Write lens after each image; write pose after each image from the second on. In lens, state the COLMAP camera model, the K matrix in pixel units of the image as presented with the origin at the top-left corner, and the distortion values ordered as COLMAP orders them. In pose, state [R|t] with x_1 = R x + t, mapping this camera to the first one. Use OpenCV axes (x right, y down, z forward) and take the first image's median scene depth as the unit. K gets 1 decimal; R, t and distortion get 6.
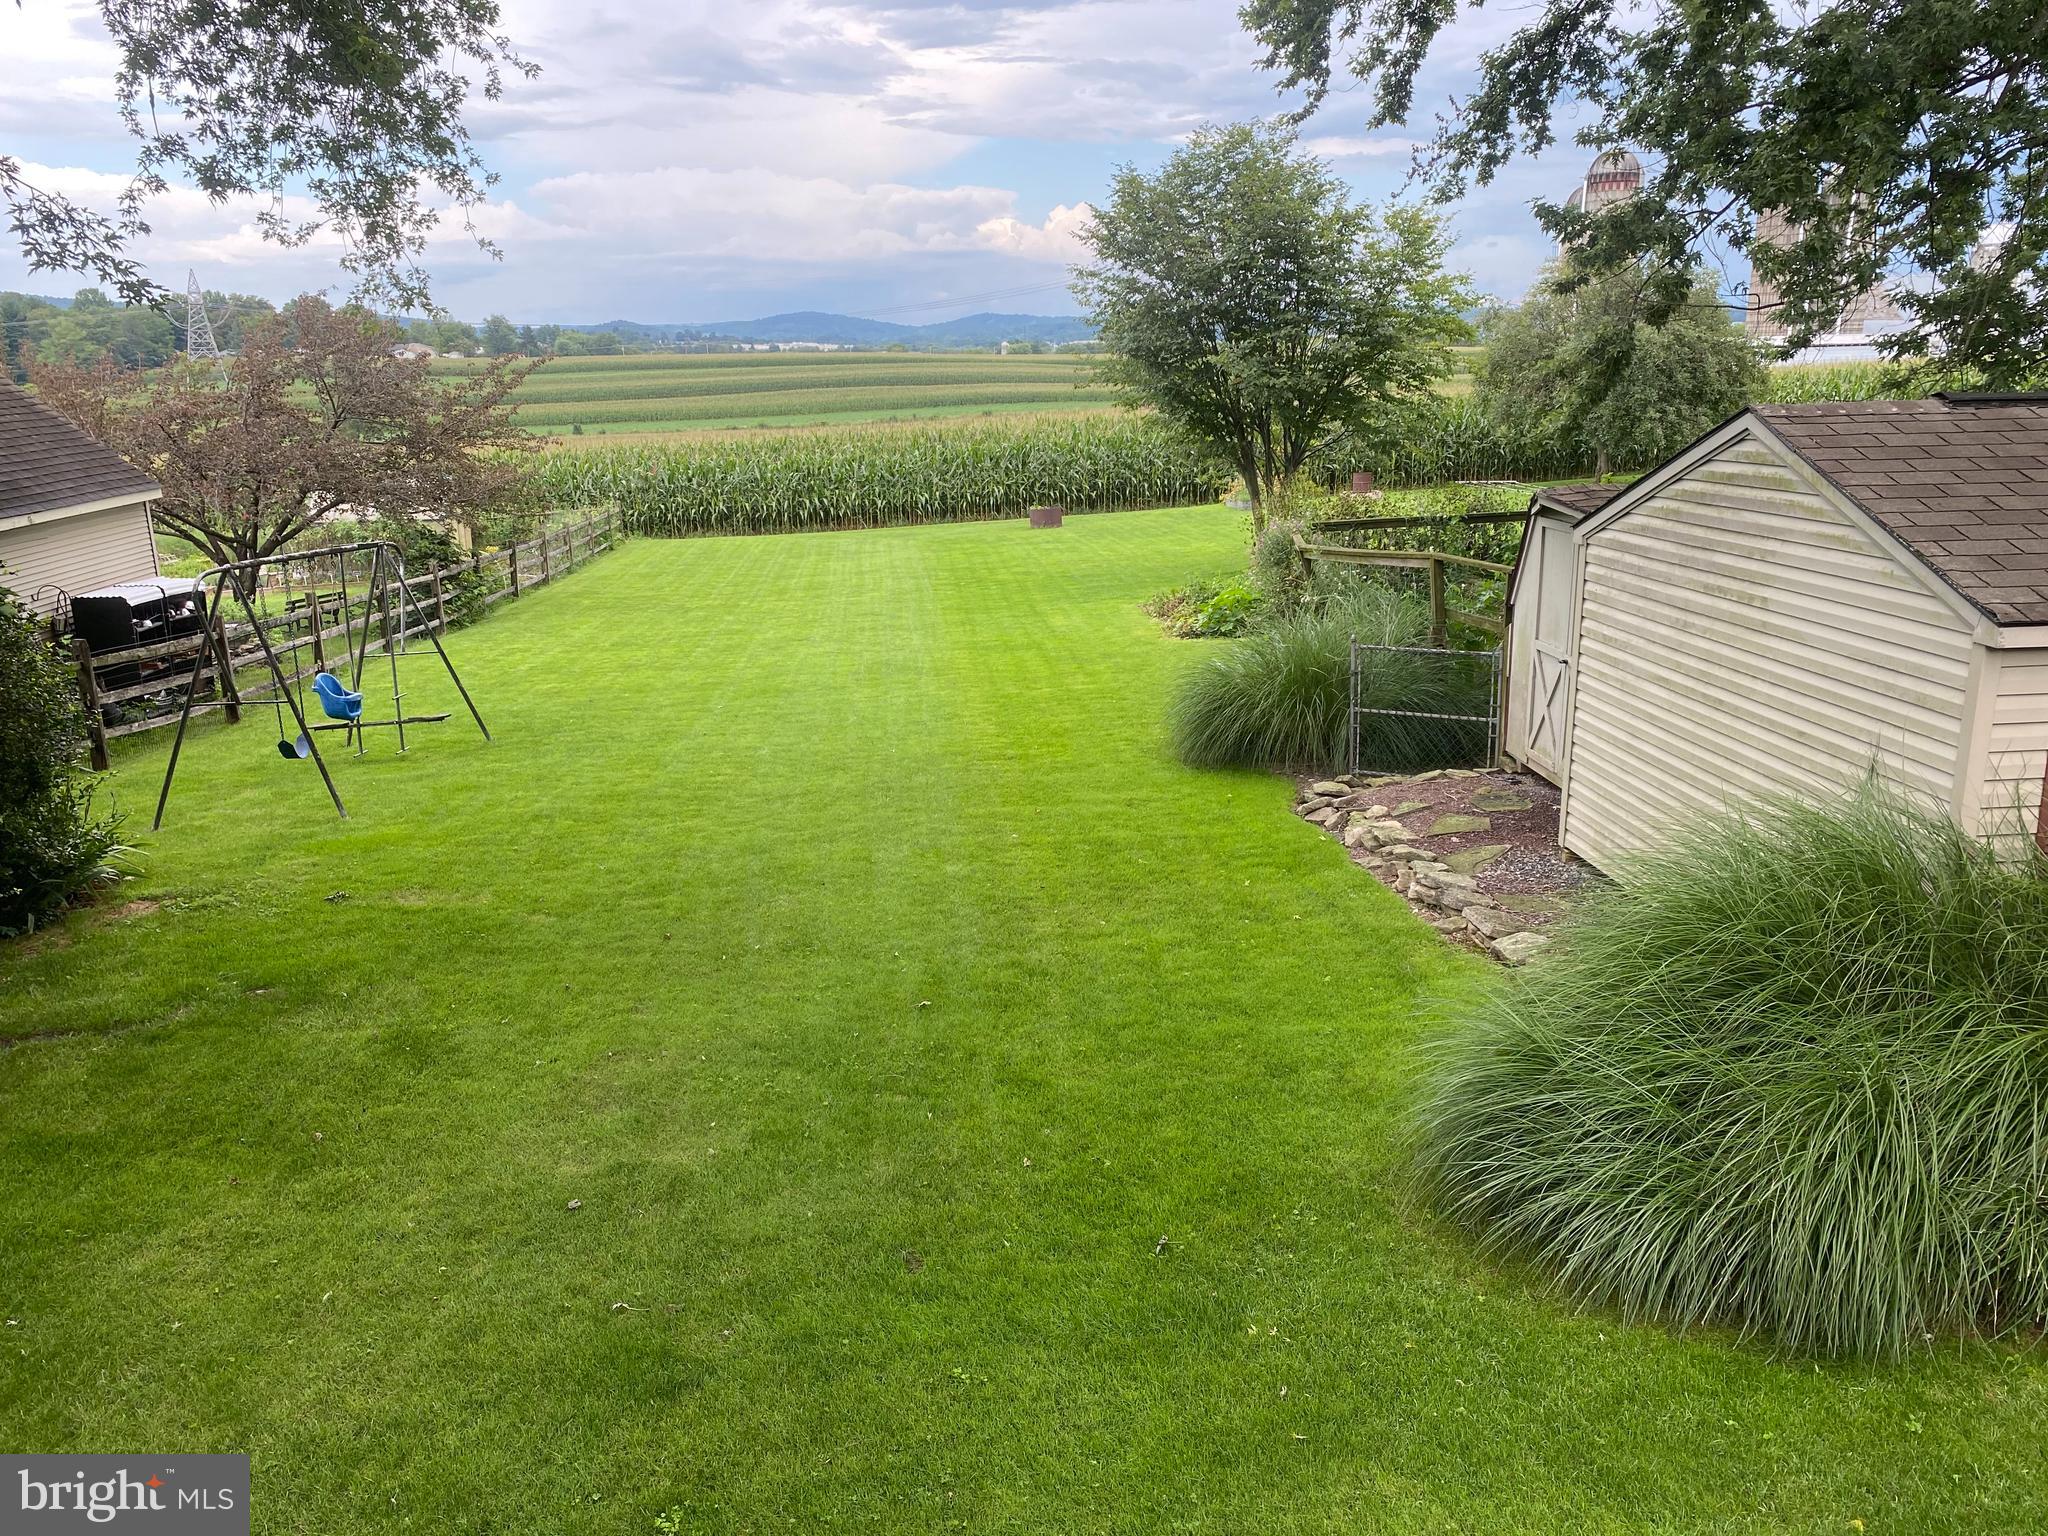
lens RADIAL K [[1558.5, 0, 1010.7], [0, 1558.5, 760.2], [0, 0, 1]] dist [0.020404, -0.014513]
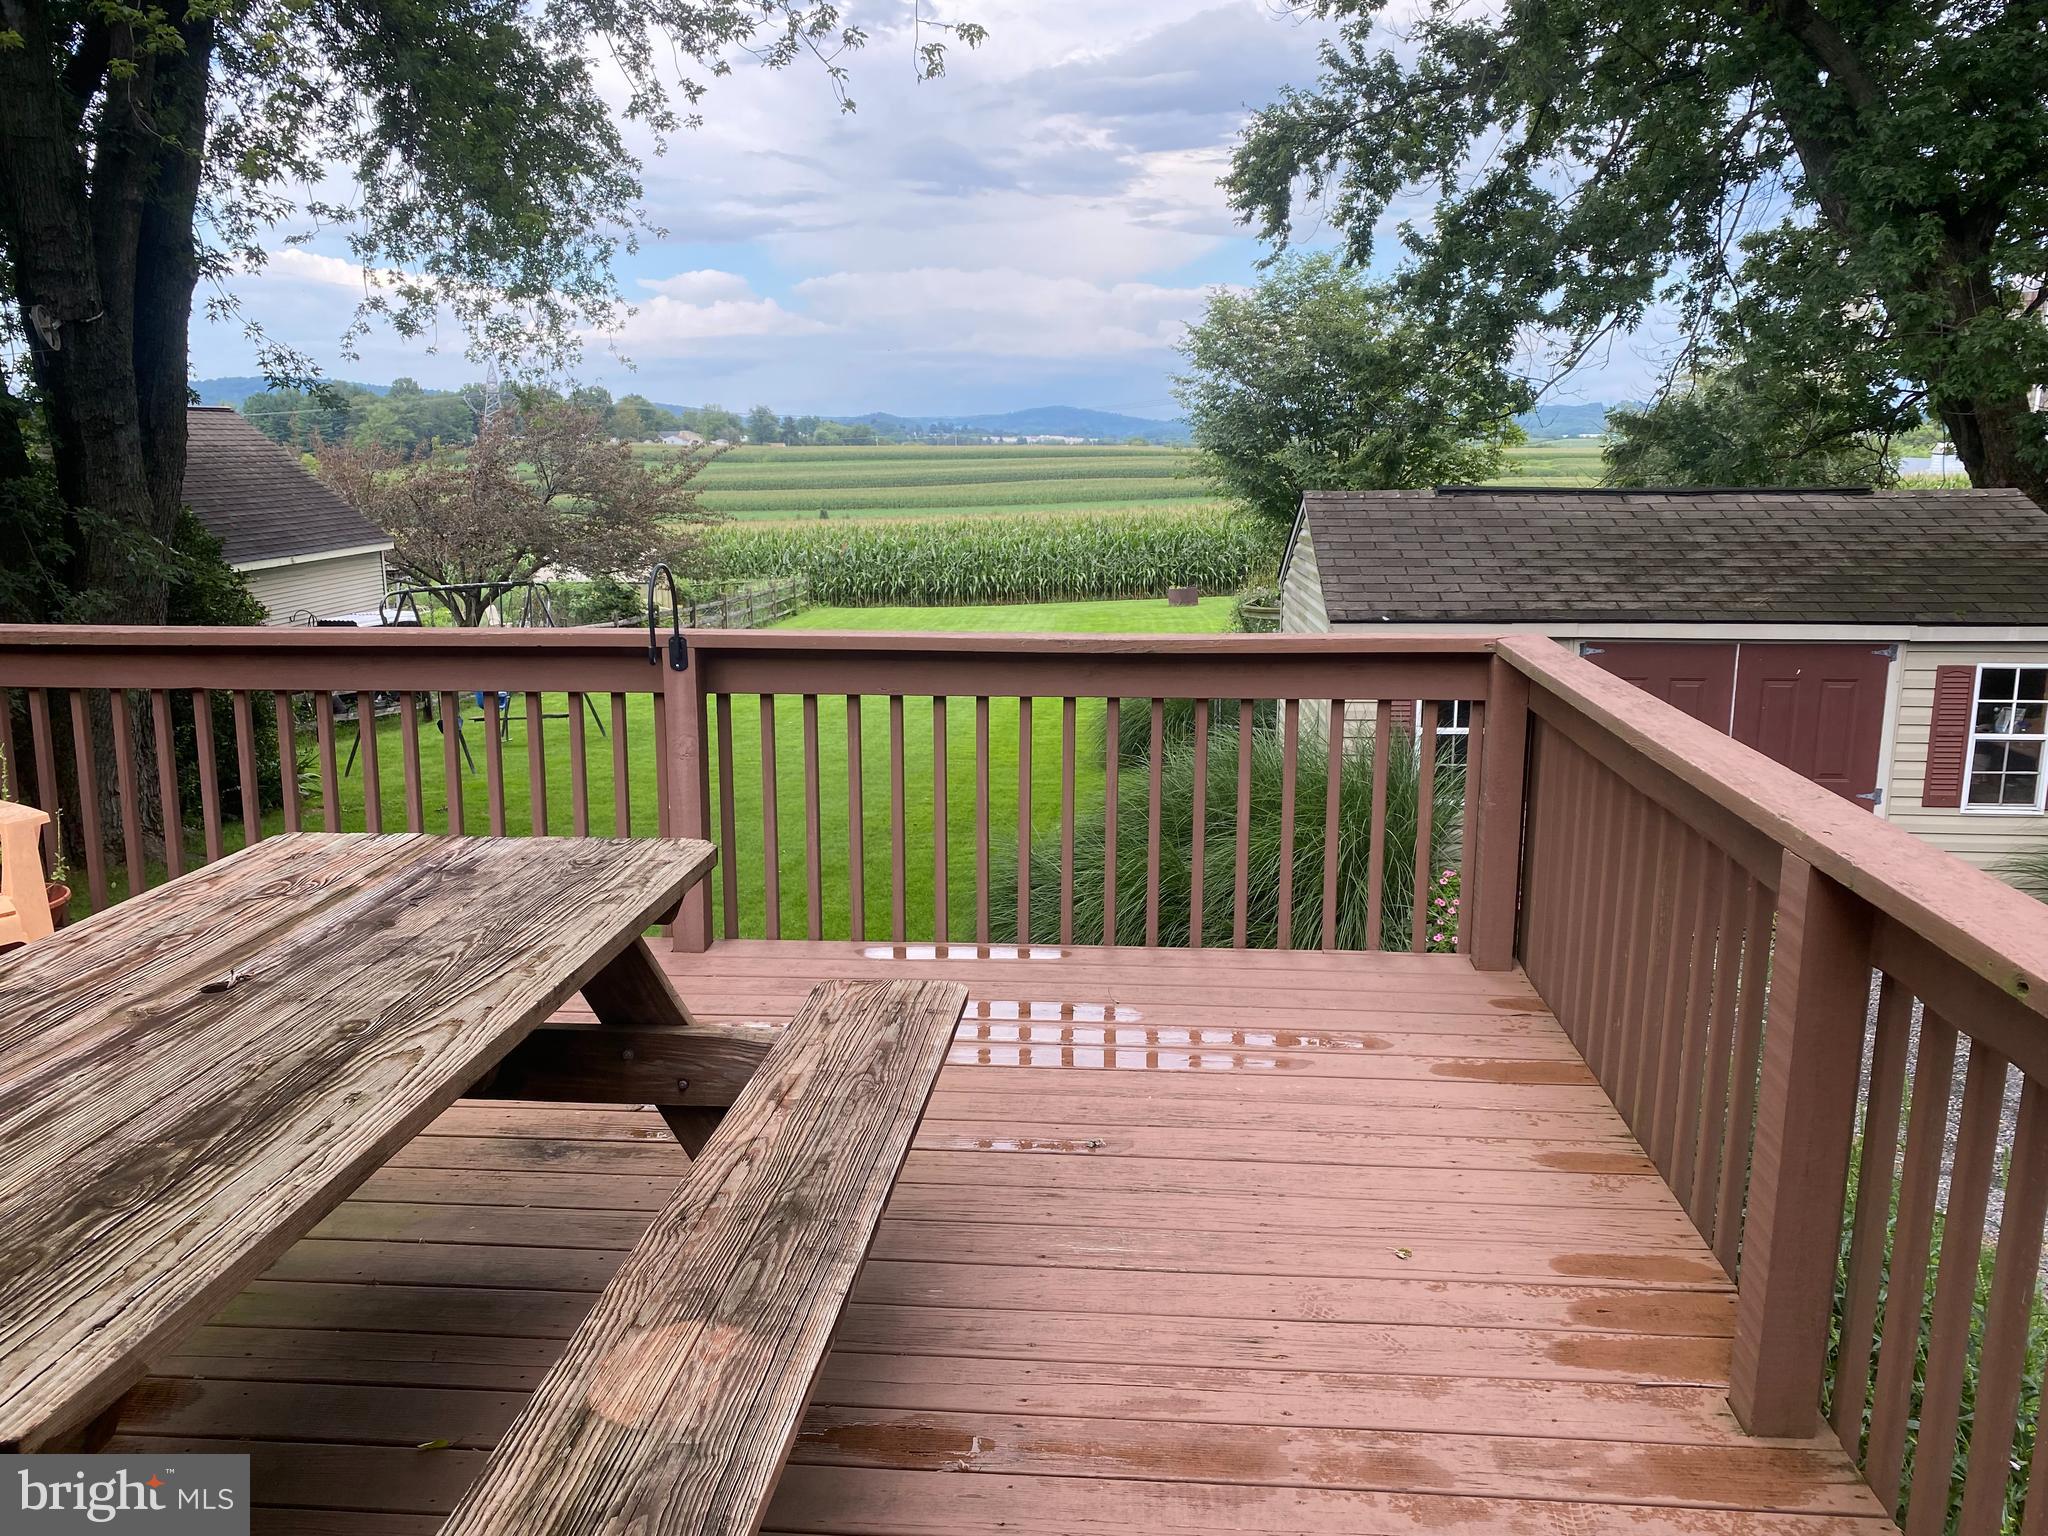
lens RADIAL K [[1558.5, 0, 1034.3], [0, 1558.5, 768.4], [0, 0, 1]] dist [0.020404, -0.014513]
pose [[0.990144, 0.042628, -0.133411, 0.070661], [-0.049499, 0.997590, -0.048614, 0.021773], [0.131017, 0.054739, 0.989868, -0.086651]]
